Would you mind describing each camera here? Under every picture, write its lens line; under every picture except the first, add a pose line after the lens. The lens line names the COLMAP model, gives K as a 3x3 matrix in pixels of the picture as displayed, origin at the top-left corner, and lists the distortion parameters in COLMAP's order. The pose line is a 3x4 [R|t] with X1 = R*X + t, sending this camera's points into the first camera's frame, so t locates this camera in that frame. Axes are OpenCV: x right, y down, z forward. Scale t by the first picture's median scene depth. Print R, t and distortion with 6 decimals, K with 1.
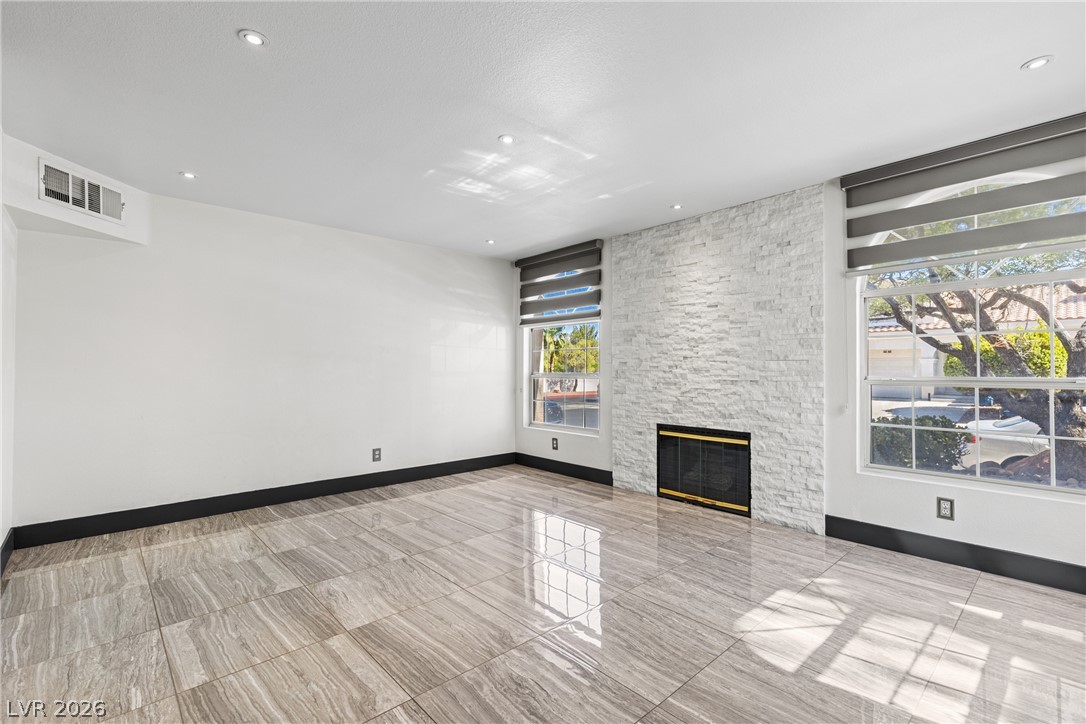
lens RADIAL K [[498.5, 0, 541.2], [0, 498.5, 351.0], [0, 0, 1]] dist [0.011946, 0.000589]
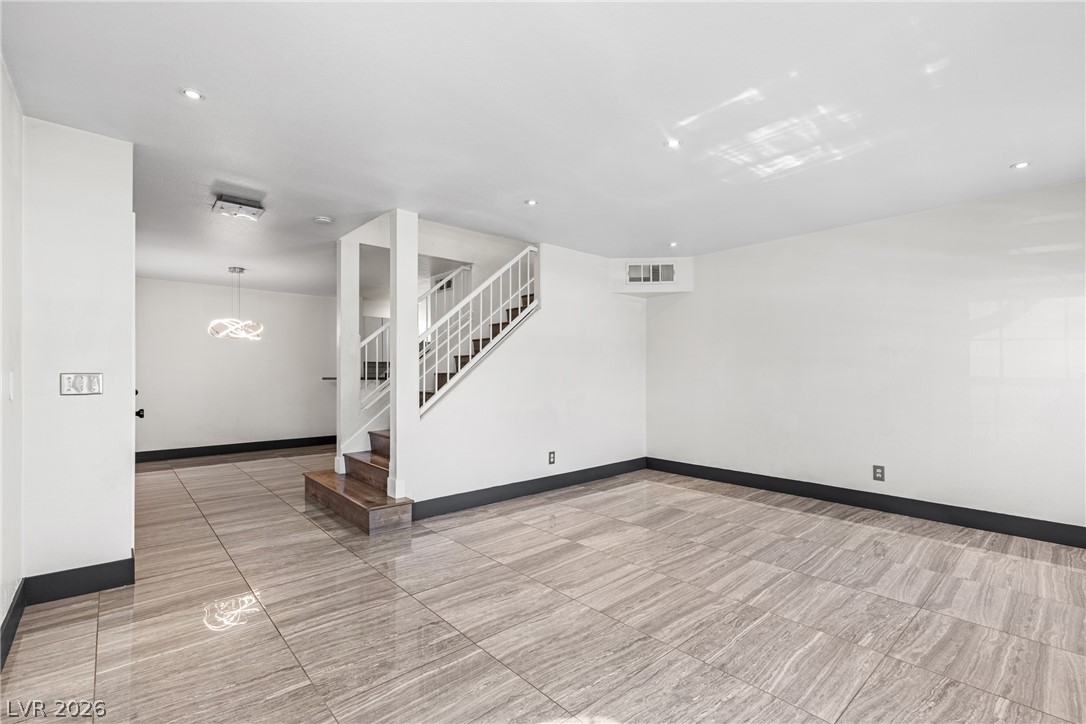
lens RADIAL K [[484.1, 0, 539.8], [0, 484.1, 364.3], [0, 0, 1]] dist [-0.003306, -0.000295]
pose [[-0.027752, -0.014206, -0.999514, 0.662034], [0.038223, 0.999153, -0.015262, 0.012587], [0.998884, -0.038628, -0.027185, 0.554992]]
